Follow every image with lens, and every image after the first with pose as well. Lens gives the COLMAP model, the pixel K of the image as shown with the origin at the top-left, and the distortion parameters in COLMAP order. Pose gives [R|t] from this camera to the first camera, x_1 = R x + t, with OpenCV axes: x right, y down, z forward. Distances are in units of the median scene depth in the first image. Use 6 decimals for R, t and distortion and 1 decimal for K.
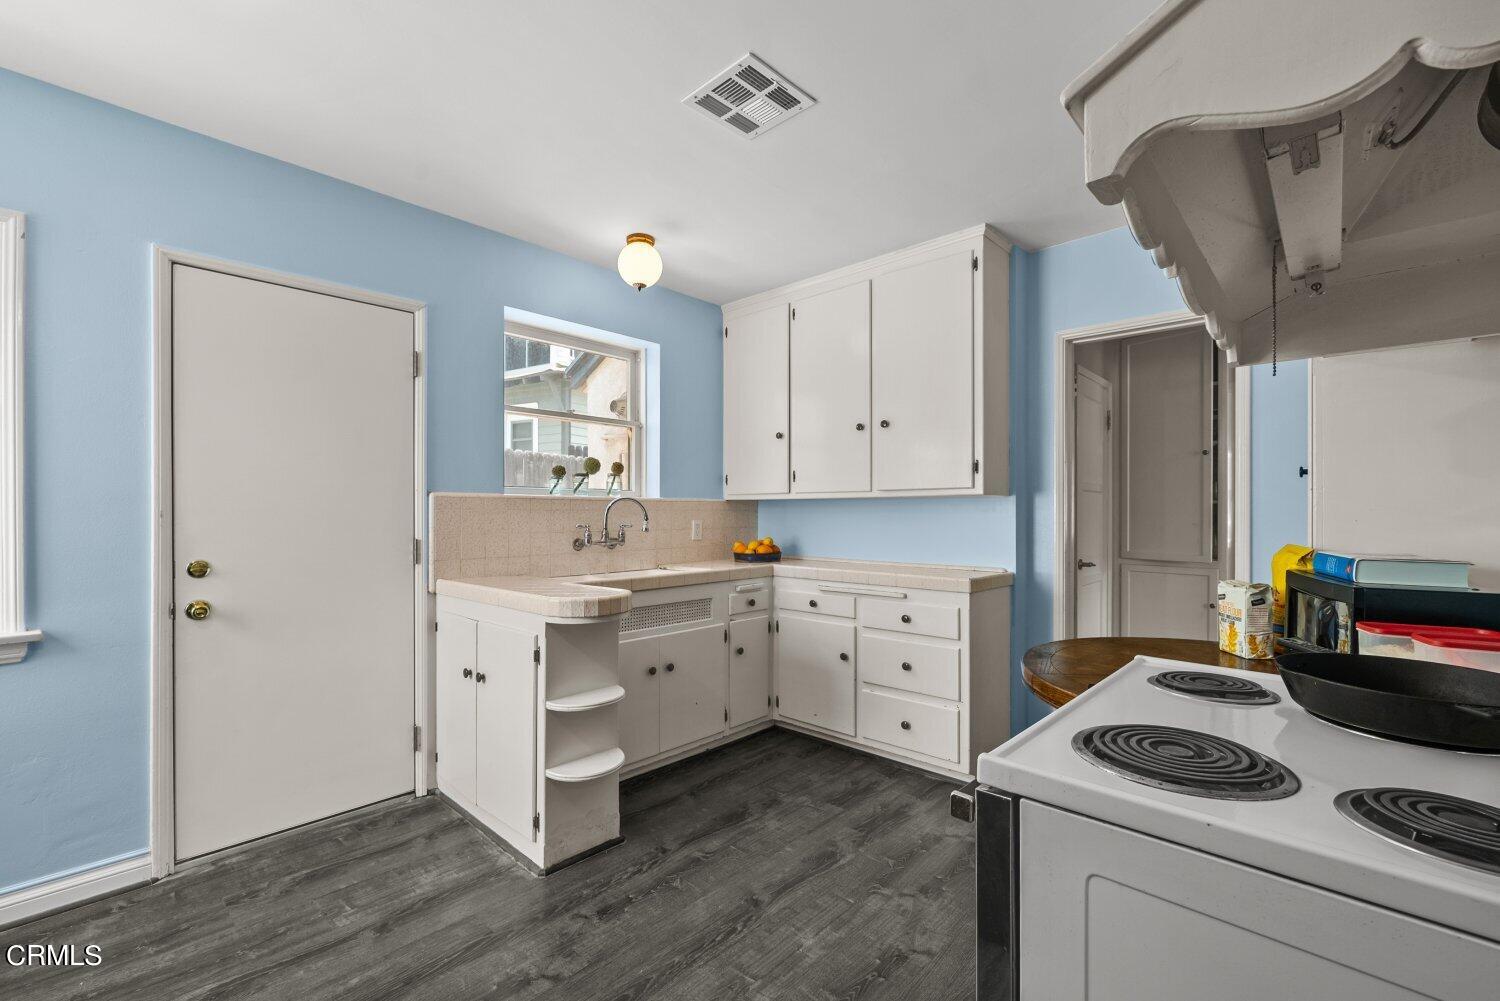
lens RADIAL K [[639.1, 0, 745.9], [0, 639.1, 510.0], [0, 0, 1]] dist [0.001228, -0.000163]
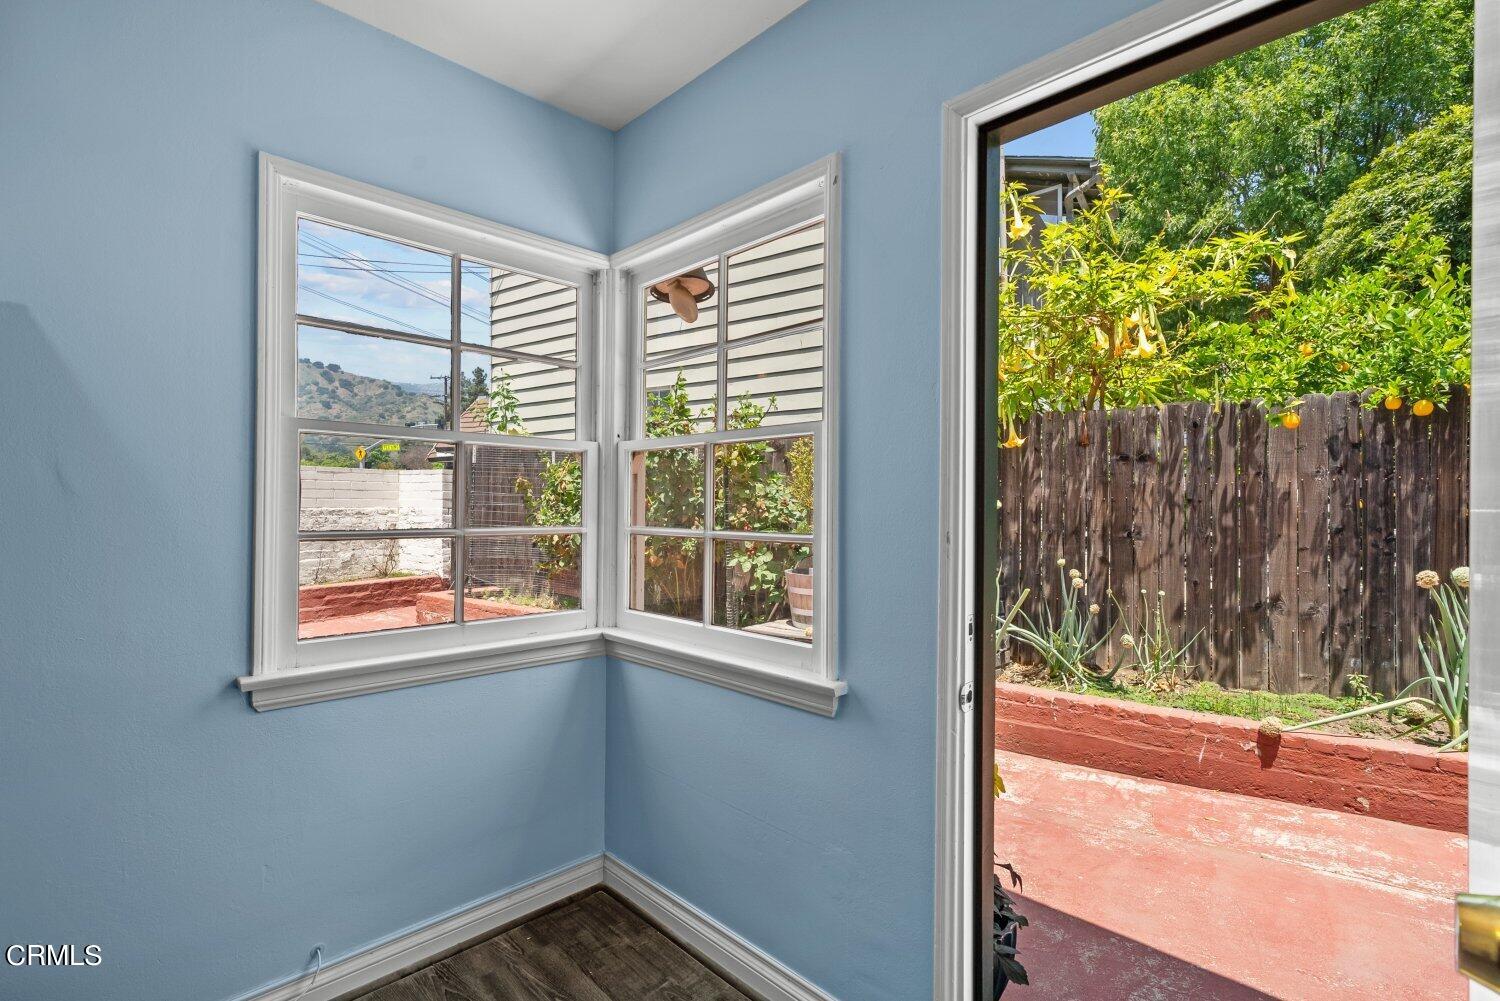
lens RADIAL K [[684.8, 0, 752.1], [0, 684.8, 506.1], [0, 0, 1]] dist [0.000284, 0.000005]
pose [[-0.034871, -0.002644, -0.999388, -0.159882], [-0.005506, 0.999982, -0.002453, -0.013532], [0.999377, 0.005417, -0.034885, 0.537487]]
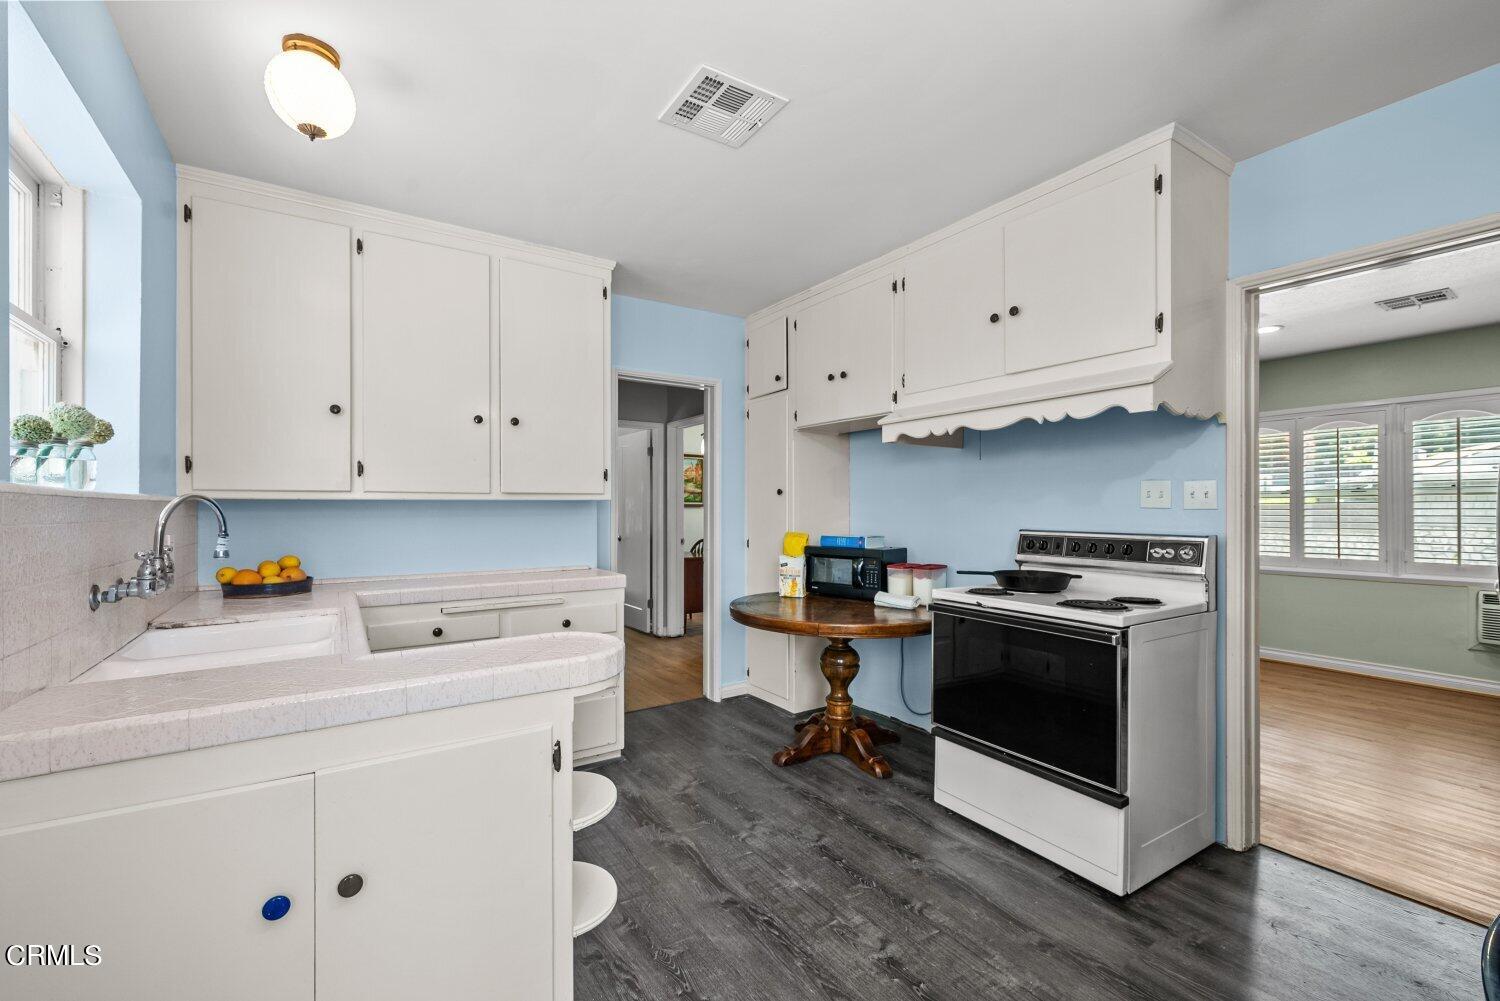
lens RADIAL K [[628.0, 0, 746.8], [0, 628.0, 508.3], [0, 0, 1]] dist [-0.013544, -0.000144]
pose [[0.235804, -0.000500, 0.971800, -0.570588], [-0.002272, 0.999997, 0.001066, -0.010054], [-0.971798, -0.002459, 0.235802, 0.446783]]
